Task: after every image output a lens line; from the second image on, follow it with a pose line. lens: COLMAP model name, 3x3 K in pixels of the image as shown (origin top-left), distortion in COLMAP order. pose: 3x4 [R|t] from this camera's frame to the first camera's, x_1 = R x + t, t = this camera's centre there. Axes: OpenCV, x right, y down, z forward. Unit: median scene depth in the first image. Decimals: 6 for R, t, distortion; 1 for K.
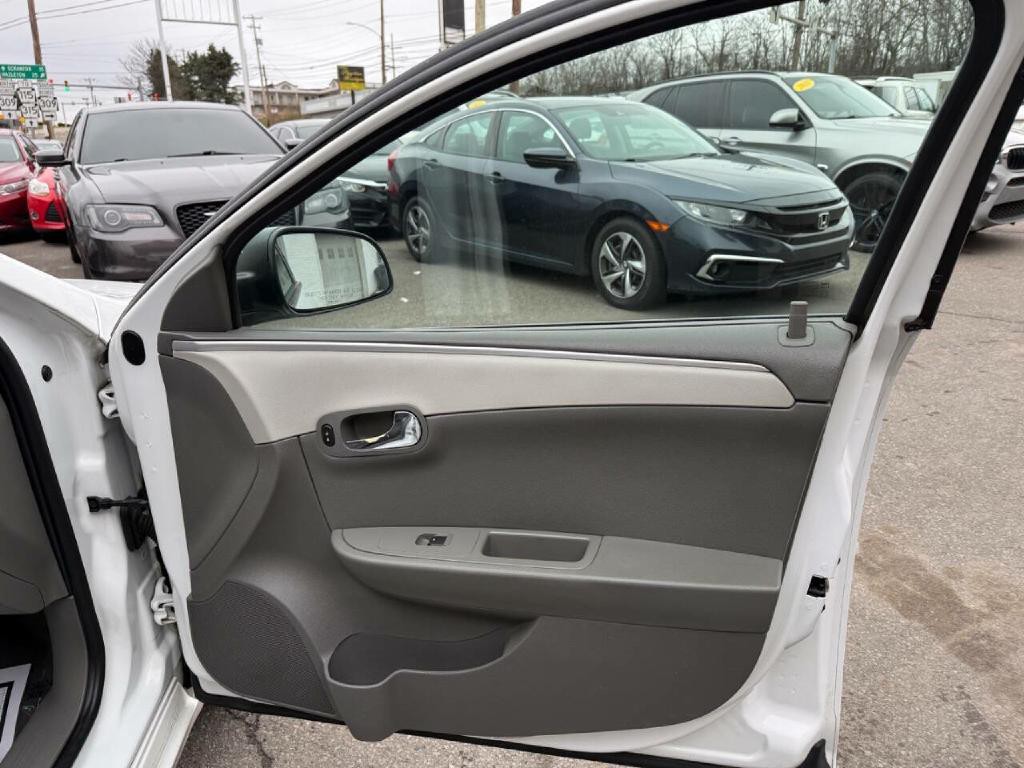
lens RADIAL K [[716.1, 0, 508.3], [0, 716.1, 385.8], [0, 0, 1]] dist [0.013721, -0.023554]
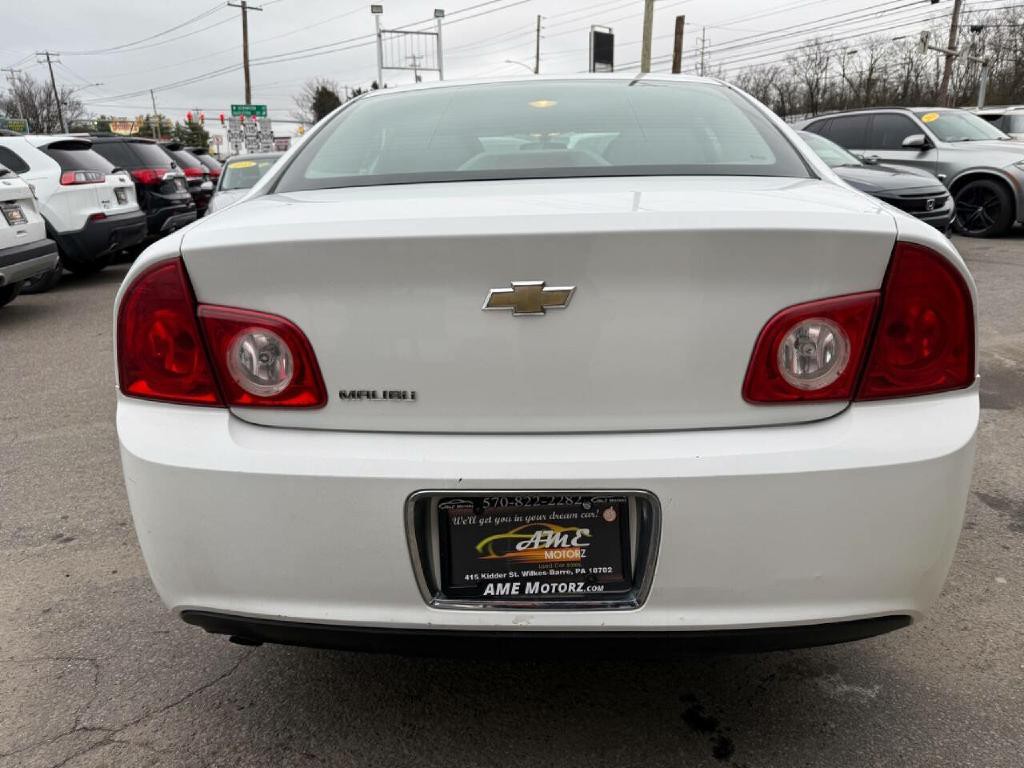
lens RADIAL K [[716.1, 0, 508.3], [0, 716.1, 385.8], [0, 0, 1]] dist [0.013721, -0.023554]
pose [[0.985341, 0.045525, -0.164409, -0.029269], [-0.051274, 0.998207, -0.030889, 0.038674], [0.162708, 0.038866, 0.985909, -0.101379]]
